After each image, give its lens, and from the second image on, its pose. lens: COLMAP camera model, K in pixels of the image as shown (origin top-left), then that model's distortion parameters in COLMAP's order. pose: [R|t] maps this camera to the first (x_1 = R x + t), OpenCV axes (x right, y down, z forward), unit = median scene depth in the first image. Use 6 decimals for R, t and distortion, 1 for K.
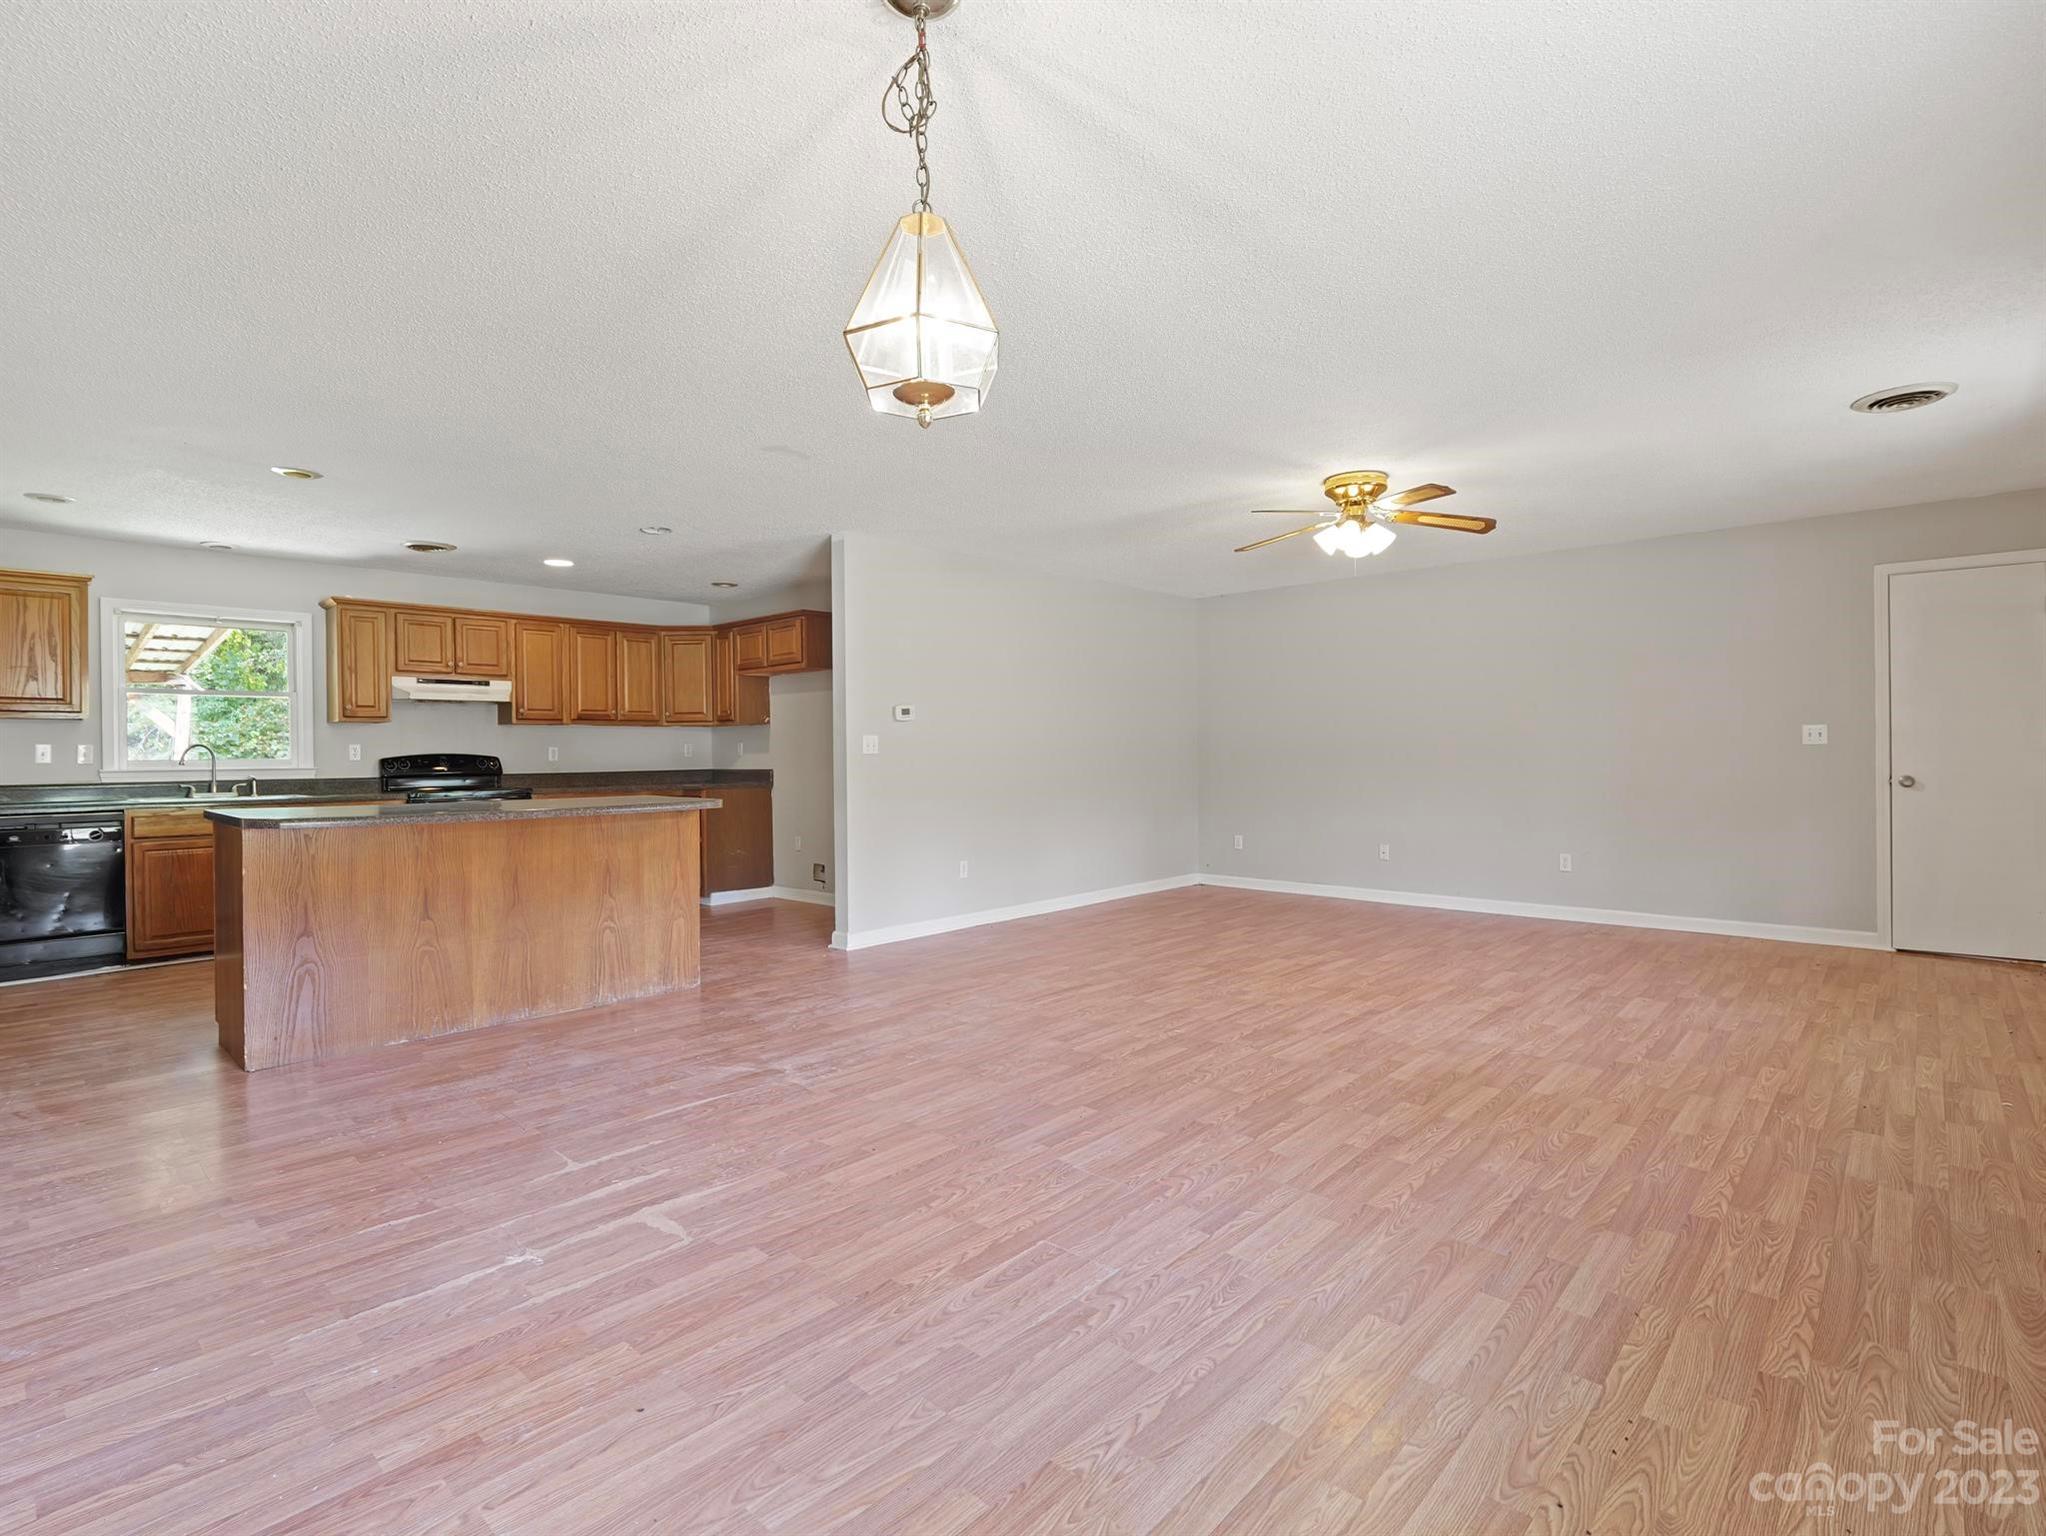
lens RADIAL K [[988.0, 0, 1017.1], [0, 988.0, 762.6], [0, 0, 1]] dist [-0.017146, 0.000168]
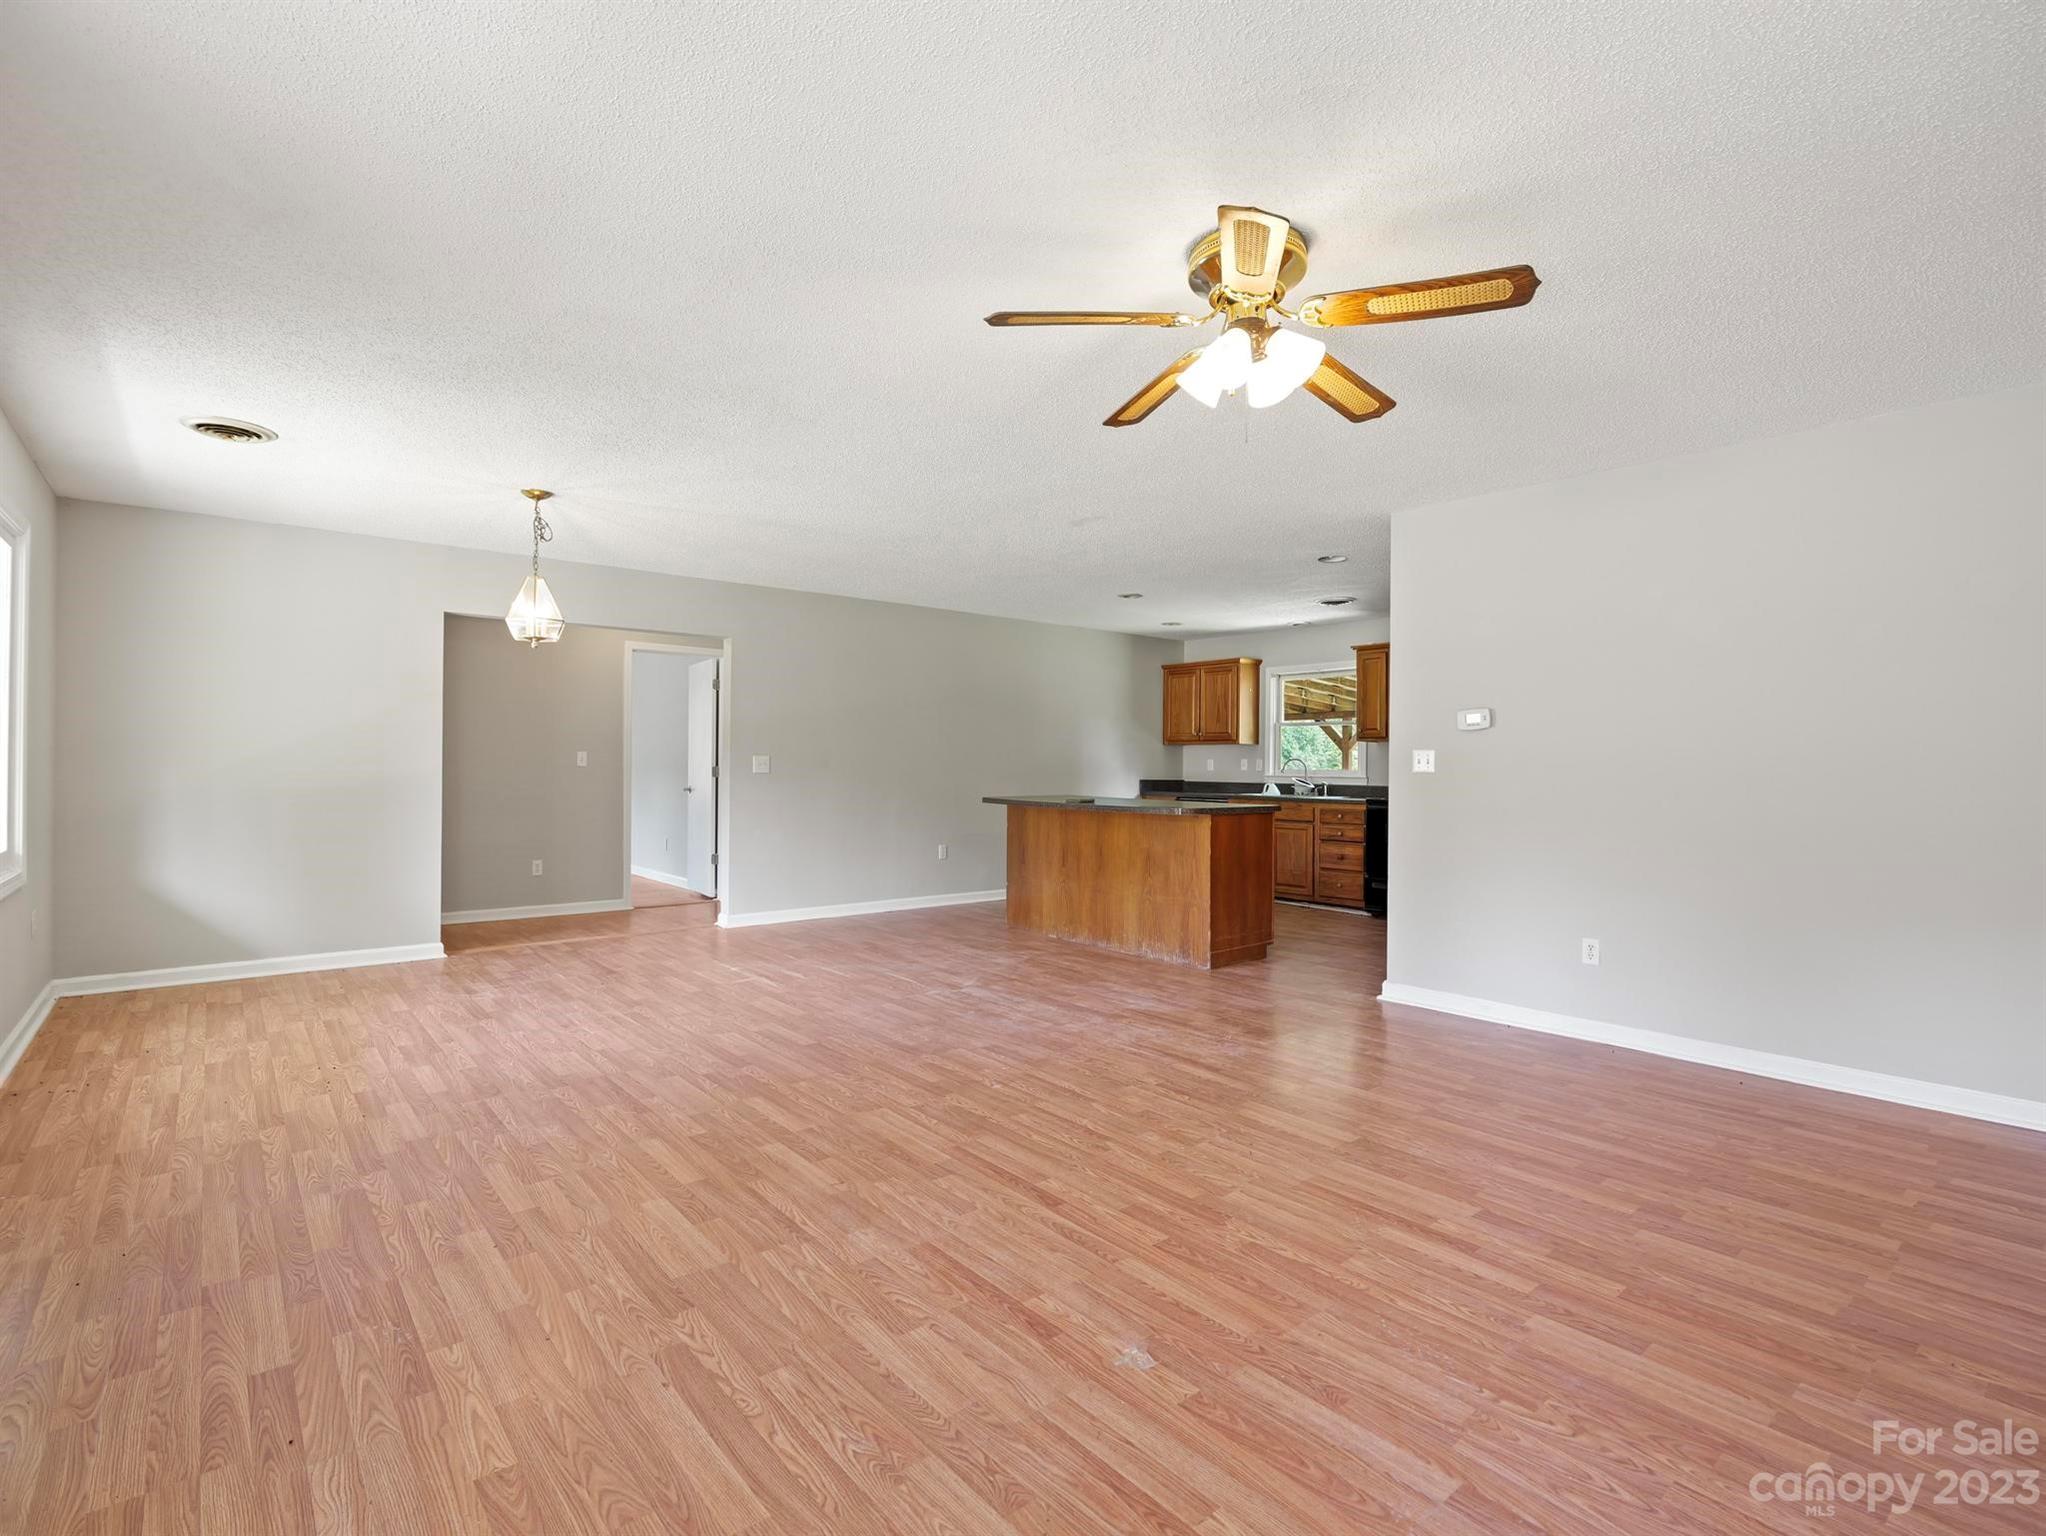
lens RADIAL K [[988.0, 0, 1009.4], [0, 988.0, 765.1], [0, 0, 1]] dist [-0.017146, 0.000168]
pose [[-0.135344, 0.007173, -0.990773, 1.195421], [-0.018155, 0.999788, 0.009719, -0.028628], [0.990632, 0.019303, -0.135185, 1.295446]]
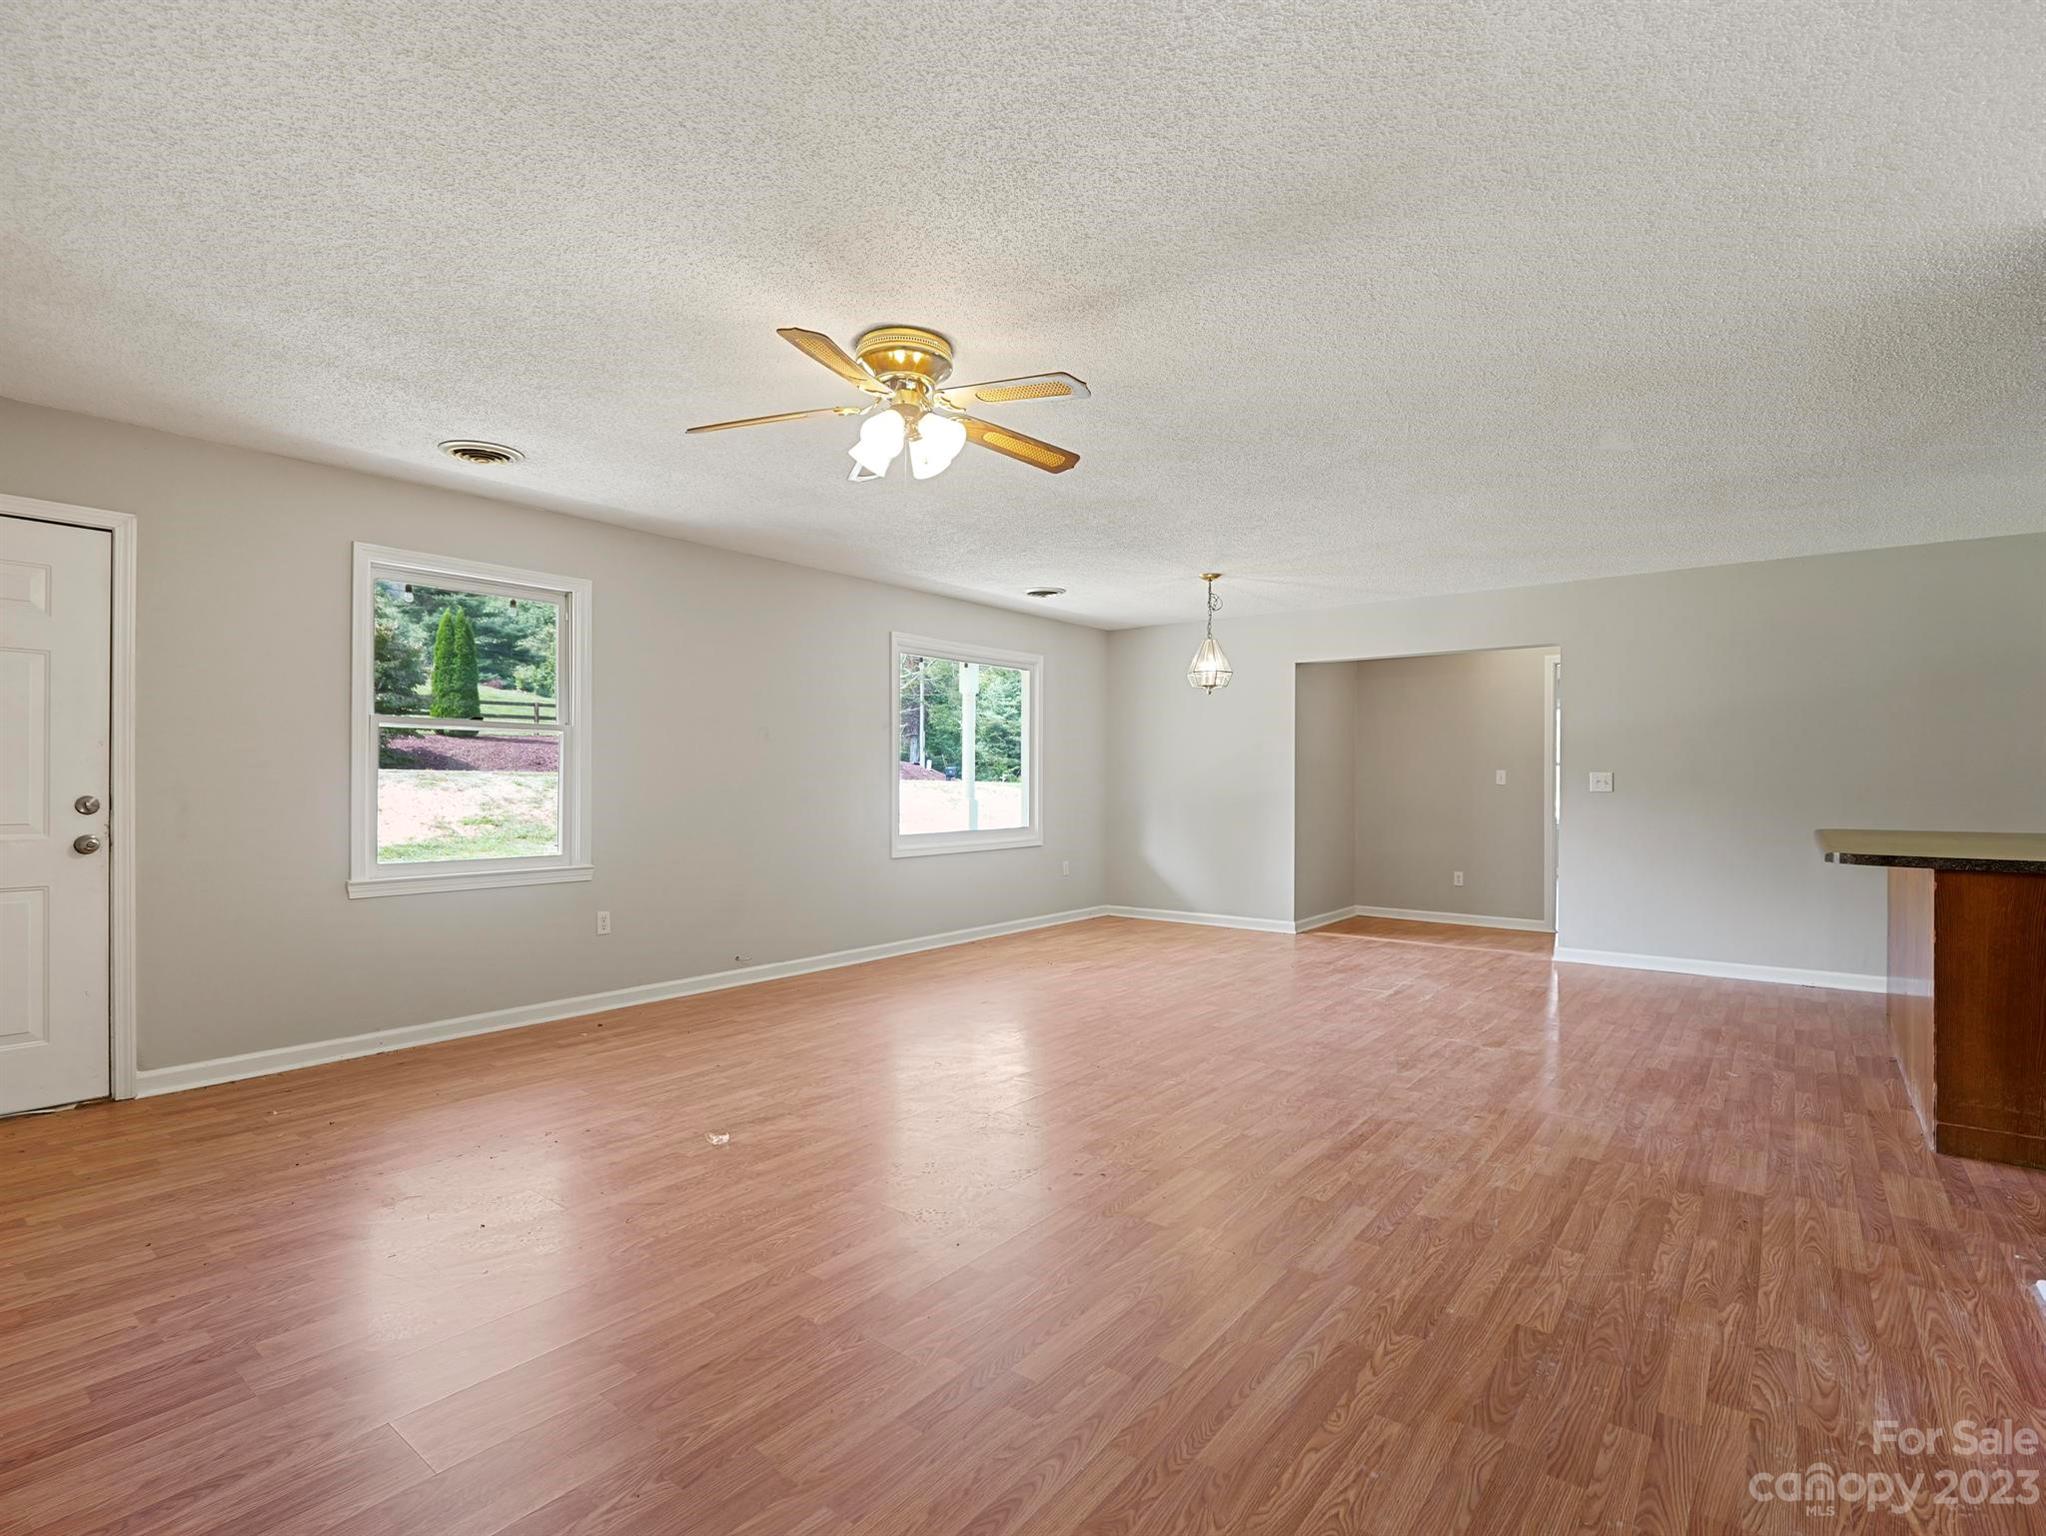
lens RADIAL K [[988.0, 0, 1006.5], [0, 988.0, 776.8], [0, 0, 1]] dist [-0.017146, 0.000168]
pose [[-0.997503, 0.005742, -0.070383, 0.443735], [0.004987, 0.999928, 0.010894, -0.035644], [0.070441, 0.010516, -0.997461, 2.218374]]
